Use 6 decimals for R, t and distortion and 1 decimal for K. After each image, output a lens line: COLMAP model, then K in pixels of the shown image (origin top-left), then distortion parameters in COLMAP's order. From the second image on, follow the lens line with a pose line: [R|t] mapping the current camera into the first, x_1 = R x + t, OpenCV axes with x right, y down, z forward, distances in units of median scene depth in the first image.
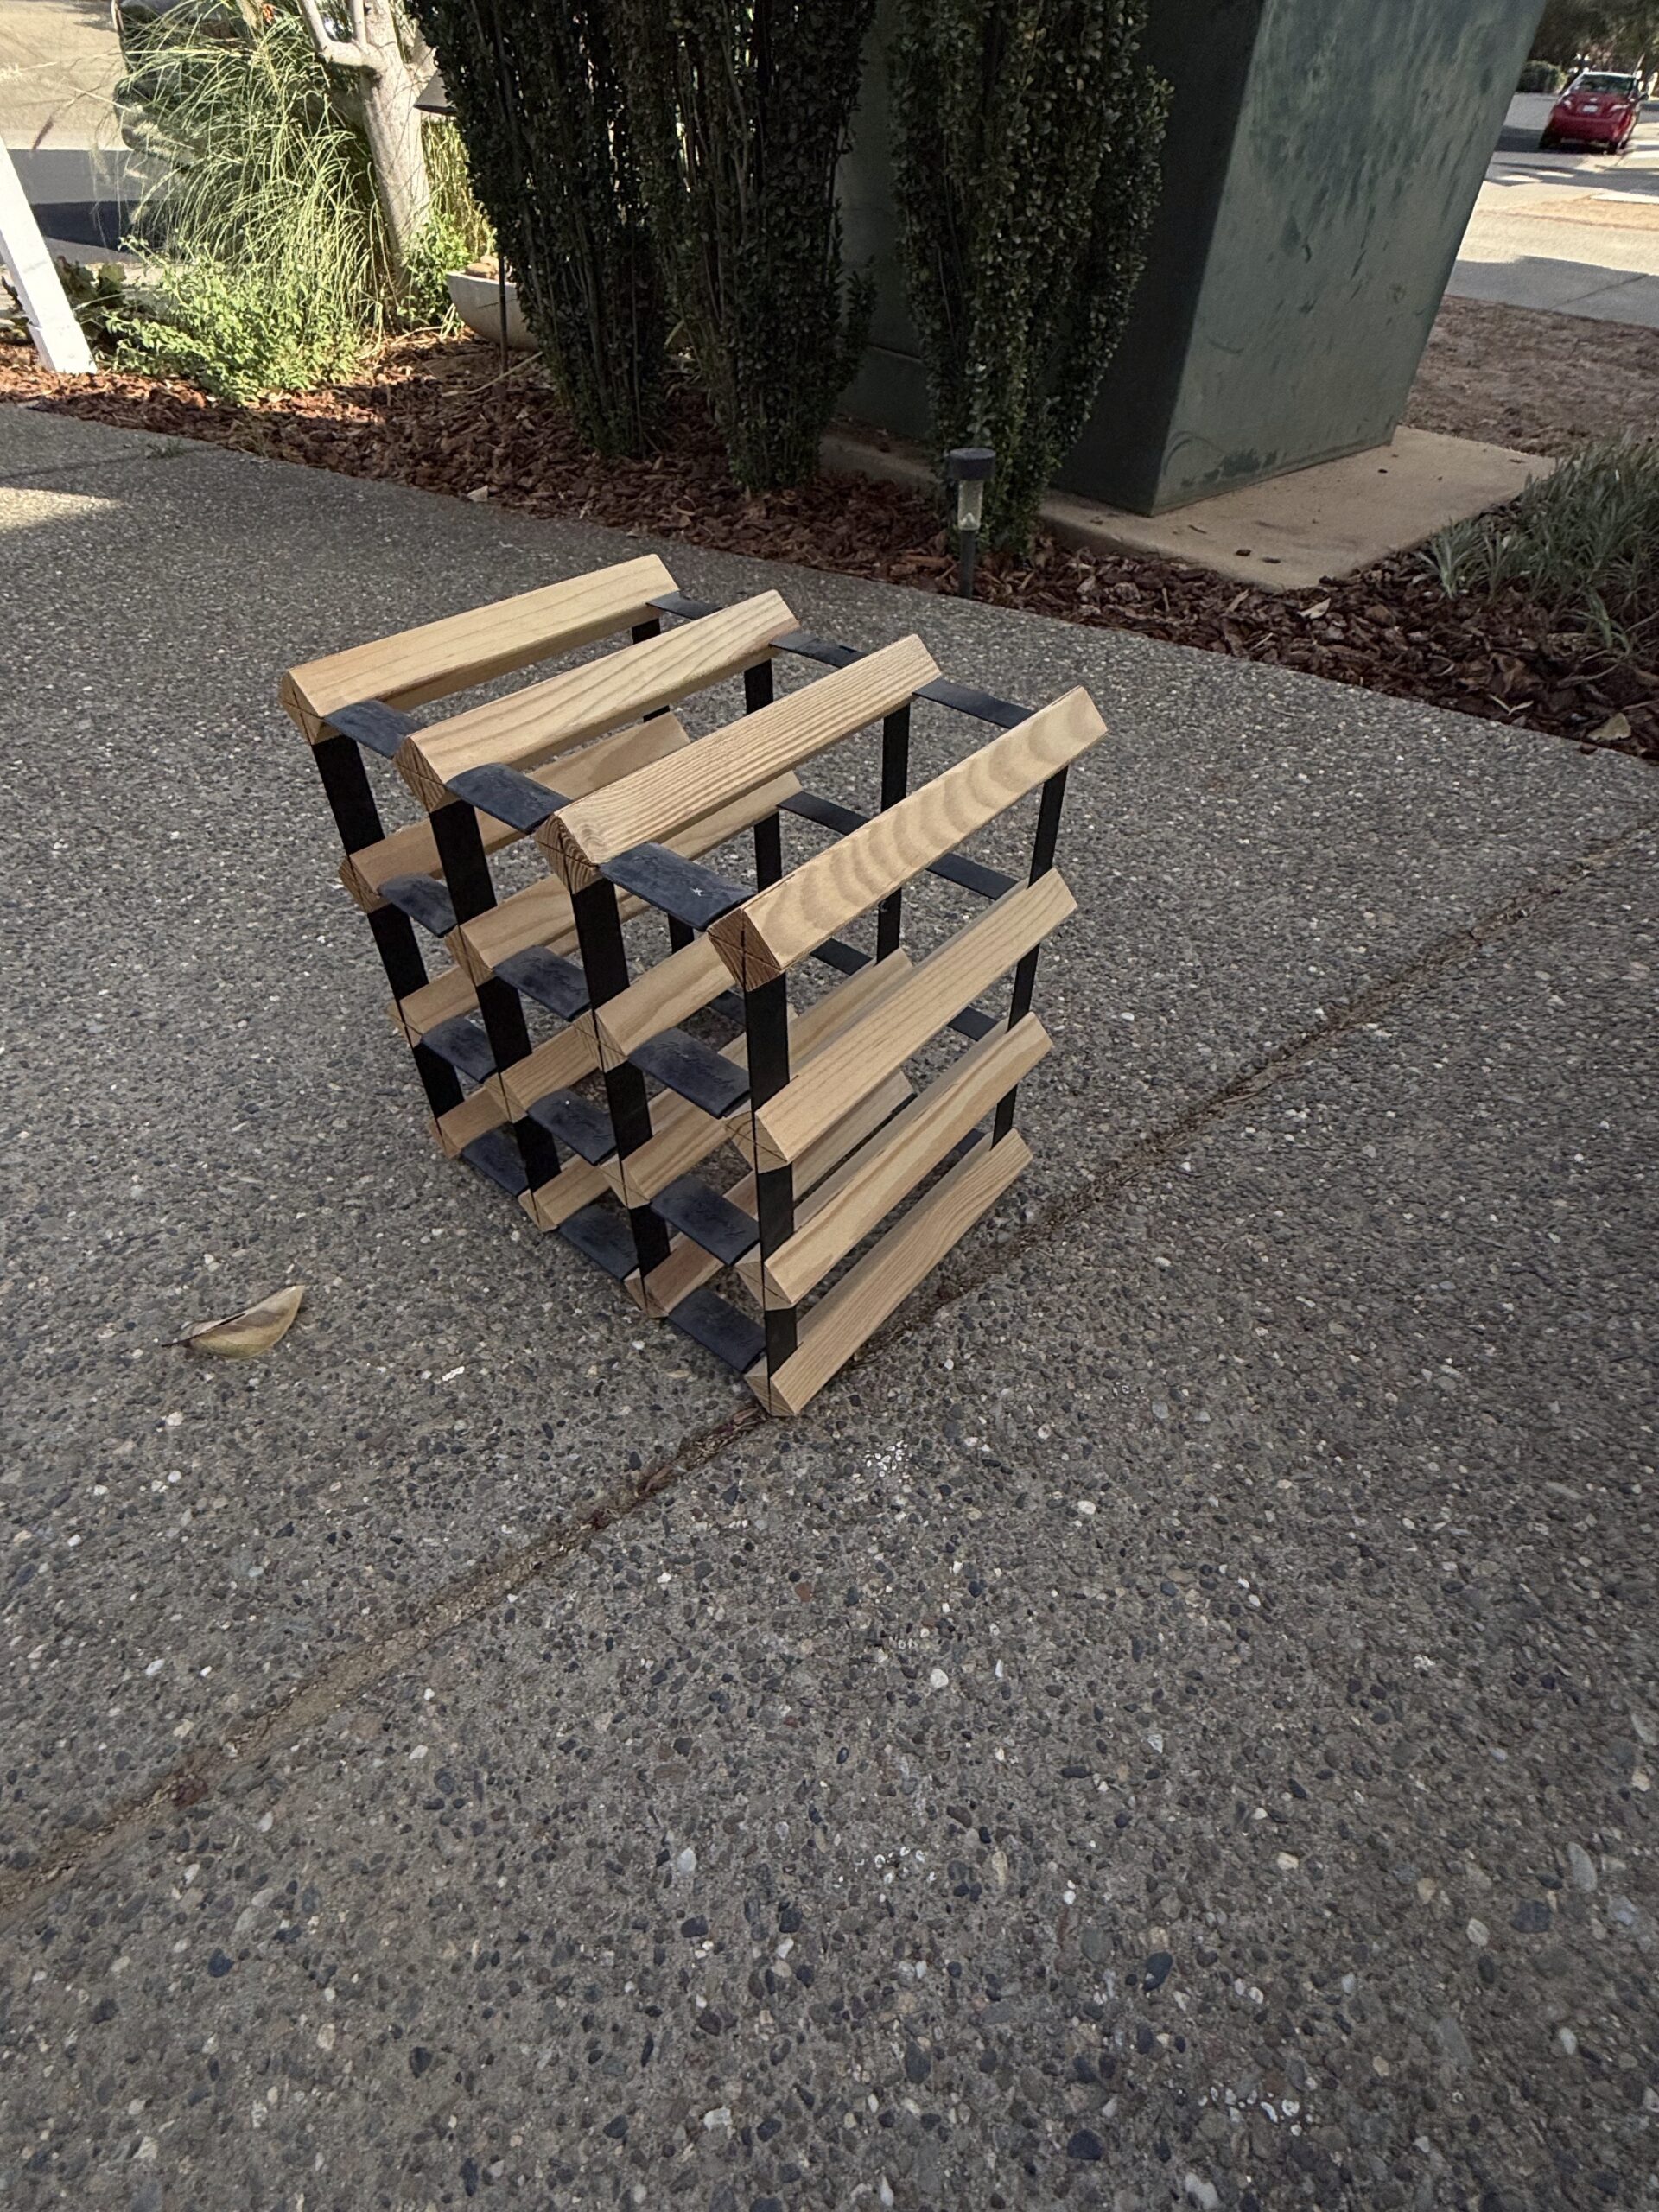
lens RADIAL K [[1095.6, 0, 839.7], [0, 1095.6, 1101.5], [0, 0, 1]] dist [-0.000221, -0.000242]
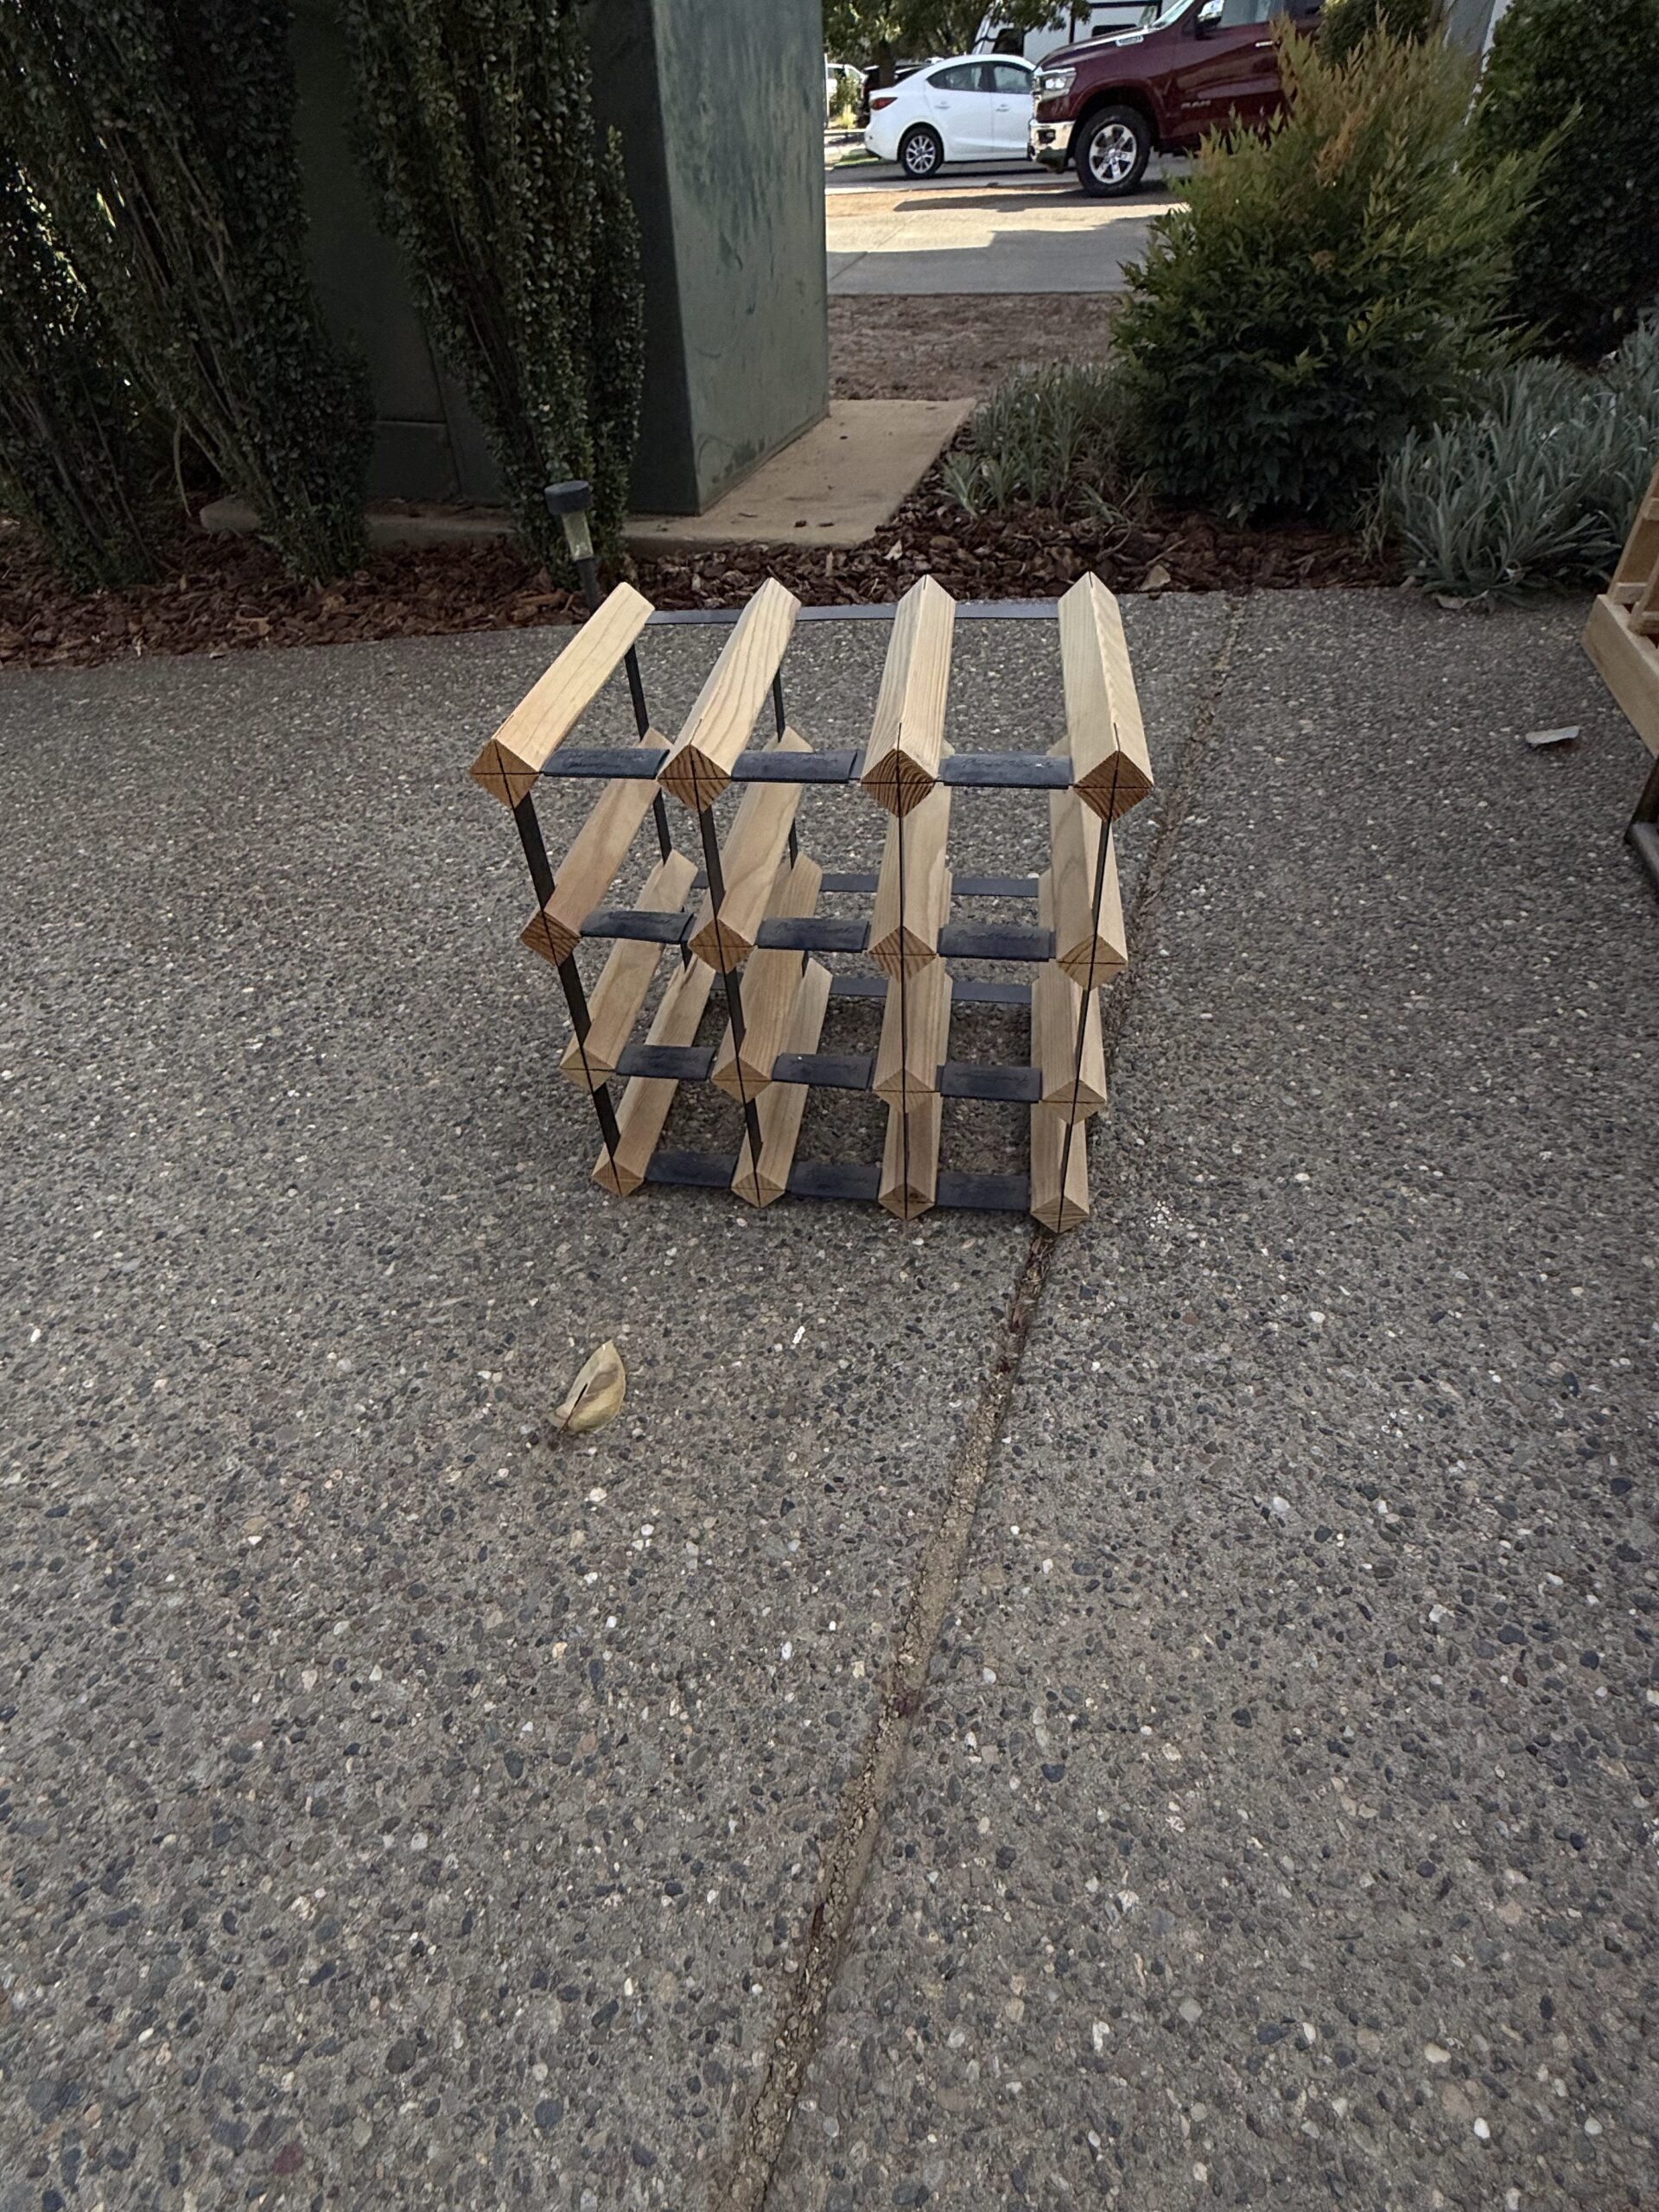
lens RADIAL K [[1095.6, 0, 826.3], [0, 1095.6, 1110.4], [0, 0, 1]] dist [-0.000221, -0.000242]
pose [[0.855159, -0.400114, 0.329565, -0.618520], [0.406713, 0.912076, 0.051976, 0.002363], [-0.321384, 0.089590, 0.942701, -0.044113]]
